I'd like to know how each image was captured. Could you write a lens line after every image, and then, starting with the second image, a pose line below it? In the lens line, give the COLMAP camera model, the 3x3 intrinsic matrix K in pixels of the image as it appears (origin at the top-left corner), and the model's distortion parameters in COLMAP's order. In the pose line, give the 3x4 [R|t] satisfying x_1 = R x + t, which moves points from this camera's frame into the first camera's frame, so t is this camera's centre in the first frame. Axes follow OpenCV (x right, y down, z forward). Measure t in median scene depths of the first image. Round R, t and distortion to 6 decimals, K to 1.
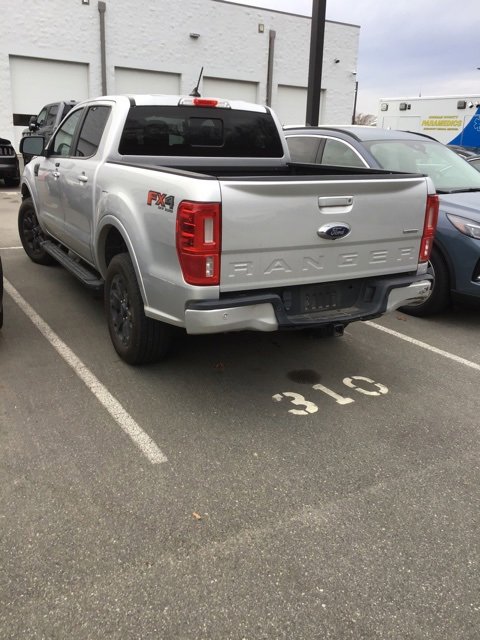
lens RADIAL K [[596.9, 0, 241.5], [0, 596.9, 303.1], [0, 0, 1]] dist [0.117551, -0.165504]
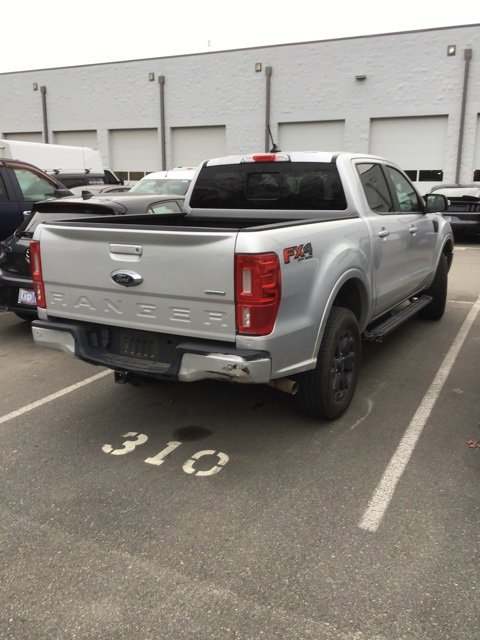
lens RADIAL K [[596.9, 0, 241.5], [0, 596.9, 303.1], [0, 0, 1]] dist [0.117551, -0.165504]
pose [[0.492826, 0.131963, -0.860063, 1.040463], [-0.211480, 0.976960, 0.028718, -0.138028], [0.844037, 0.167733, 0.509379, 0.603521]]
